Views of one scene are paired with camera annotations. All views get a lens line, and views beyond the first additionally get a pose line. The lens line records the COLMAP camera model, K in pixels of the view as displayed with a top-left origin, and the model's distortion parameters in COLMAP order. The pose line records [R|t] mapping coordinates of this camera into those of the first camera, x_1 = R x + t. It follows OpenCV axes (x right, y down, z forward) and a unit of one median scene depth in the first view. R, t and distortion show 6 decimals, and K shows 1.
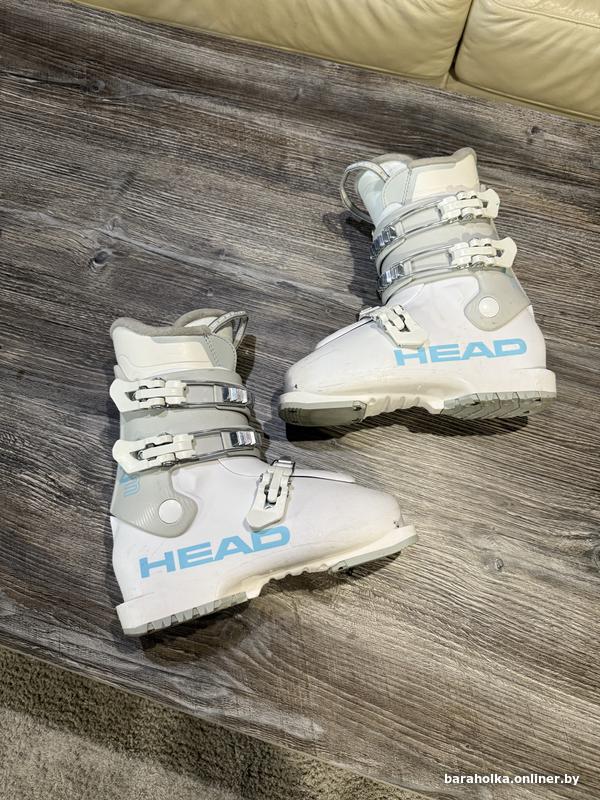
lens RADIAL K [[573.6, 0, 298.2], [0, 573.6, 399.7], [0, 0, 1]] dist [0.010237, -0.030324]
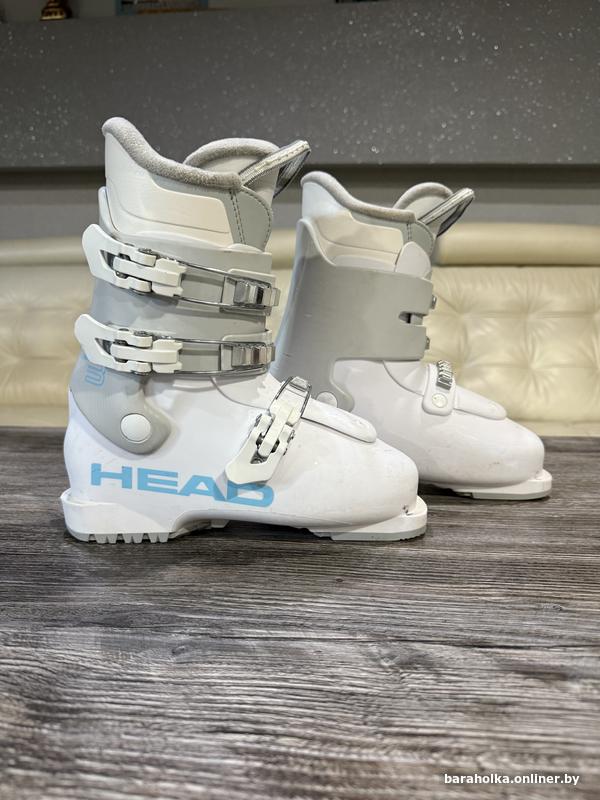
lens RADIAL K [[573.6, 0, 301.2], [0, 573.6, 396.3], [0, 0, 1]] dist [0.010237, -0.030324]
pose [[0.980405, -0.024403, 0.195477, -0.269296], [0.186646, 0.432451, -0.882128, 0.418346], [-0.063008, 0.901327, 0.428531, 0.635162]]
